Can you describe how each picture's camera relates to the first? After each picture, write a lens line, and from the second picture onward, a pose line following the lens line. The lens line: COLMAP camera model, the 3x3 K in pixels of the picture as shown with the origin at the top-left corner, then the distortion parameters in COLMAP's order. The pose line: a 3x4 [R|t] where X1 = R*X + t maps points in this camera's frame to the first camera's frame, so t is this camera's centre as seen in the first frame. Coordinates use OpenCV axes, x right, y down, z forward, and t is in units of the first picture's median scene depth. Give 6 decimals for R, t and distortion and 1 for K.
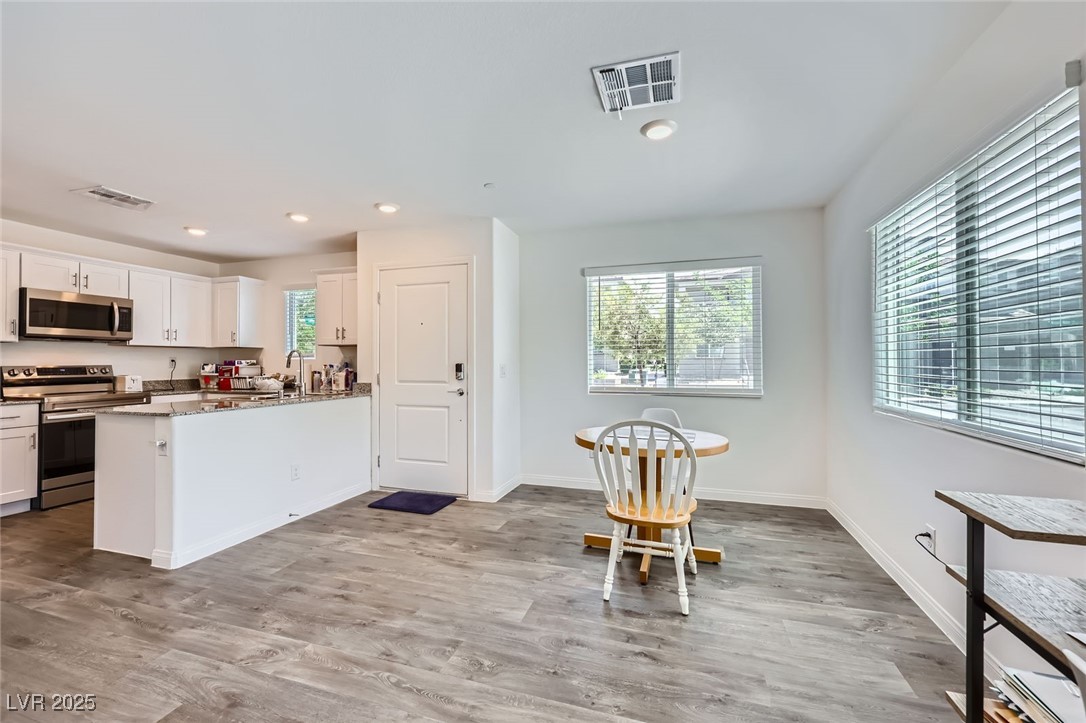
lens RADIAL K [[447.9, 0, 542.9], [0, 447.9, 357.3], [0, 0, 1]] dist [0.002378, 0.000795]
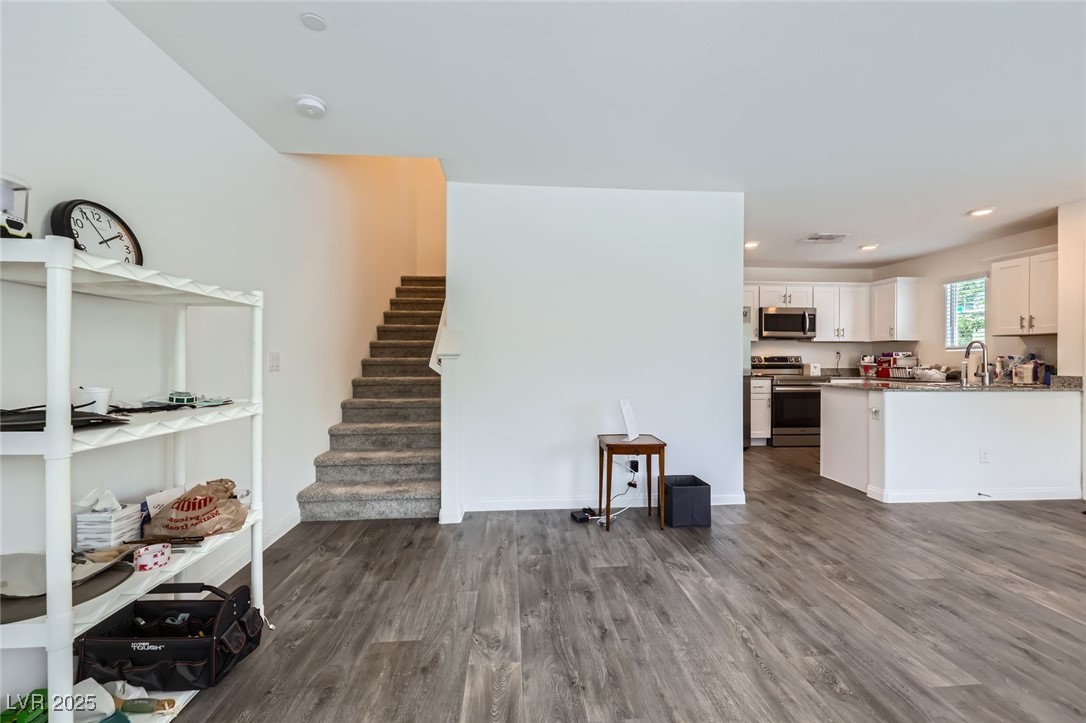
lens RADIAL K [[447.9, 0, 541.9], [0, 447.9, 359.2], [0, 0, 1]] dist [0.002378, 0.000795]
pose [[0.384372, 0.007747, -0.923146, 0.021378], [0.006536, 0.999917, 0.011113, 0.006724], [0.923155, -0.010305, 0.384289, -0.301992]]
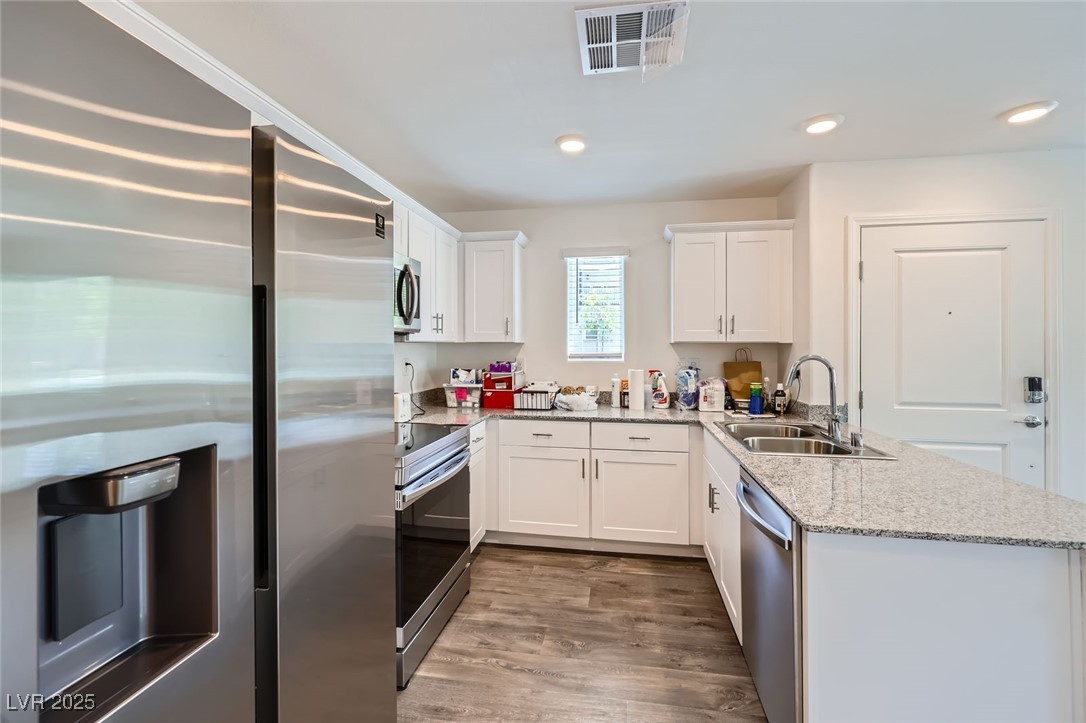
lens RADIAL K [[447.9, 0, 542.3], [0, 447.9, 351.2], [0, 0, 1]] dist [0.002378, 0.000795]
pose [[0.988183, 0.002796, 0.153251, -0.887902], [-0.006450, 0.999707, 0.023350, -0.031042], [-0.153141, -0.024063, 0.987911, 0.436363]]
